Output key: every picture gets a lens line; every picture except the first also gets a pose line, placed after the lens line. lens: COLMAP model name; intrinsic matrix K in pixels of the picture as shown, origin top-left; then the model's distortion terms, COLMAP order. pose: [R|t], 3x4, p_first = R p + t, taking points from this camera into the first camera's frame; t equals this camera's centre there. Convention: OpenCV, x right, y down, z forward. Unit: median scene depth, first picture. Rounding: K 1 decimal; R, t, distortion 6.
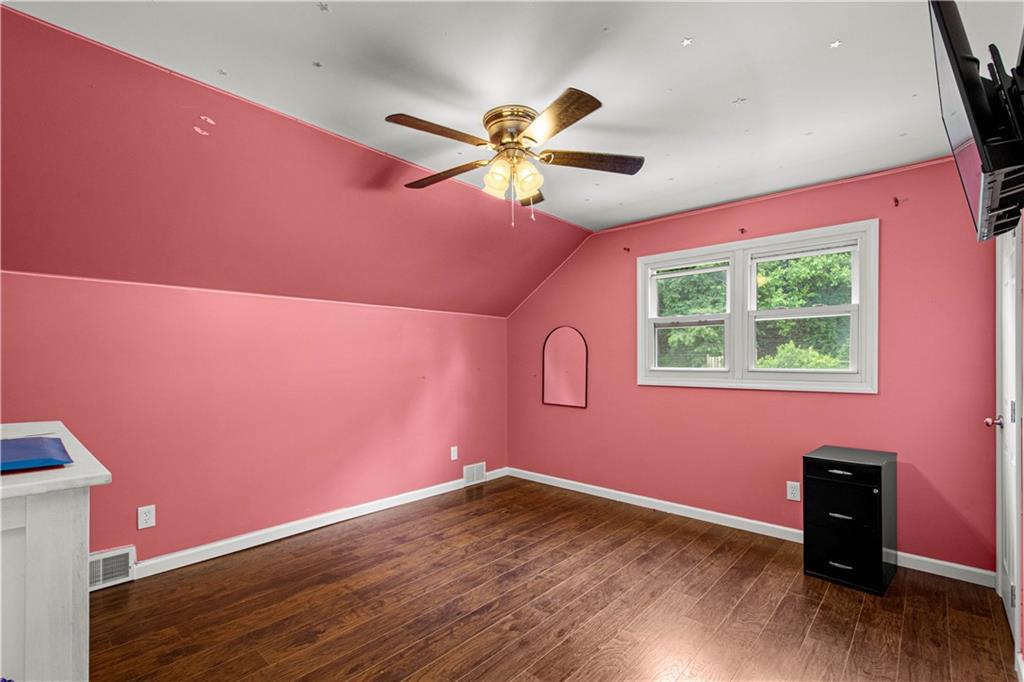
lens RADIAL K [[459.3, 0, 513.5], [0, 459.3, 358.7], [0, 0, 1]] dist [0.000071, 0.000043]
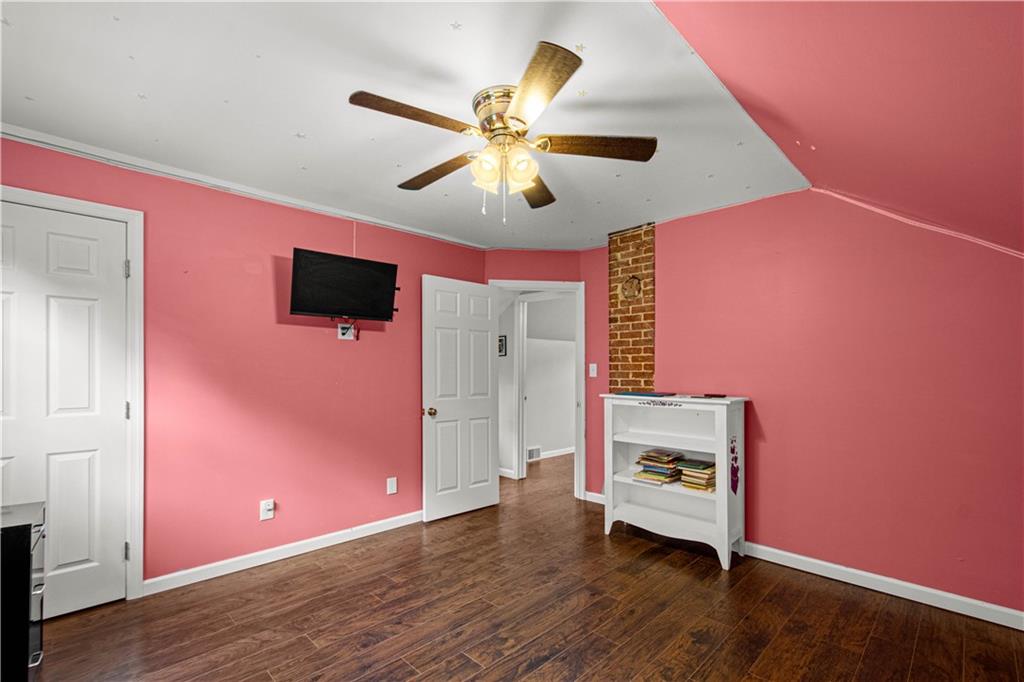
lens RADIAL K [[449.3, 0, 510.7], [0, 449.3, 369.7], [0, 0, 1]] dist [-0.000155, 0.000019]
pose [[-0.998183, -0.002354, 0.060206, -0.069834], [-0.002647, 0.999985, -0.004795, 0.003035], [-0.060194, -0.004946, -0.998174, 1.923873]]
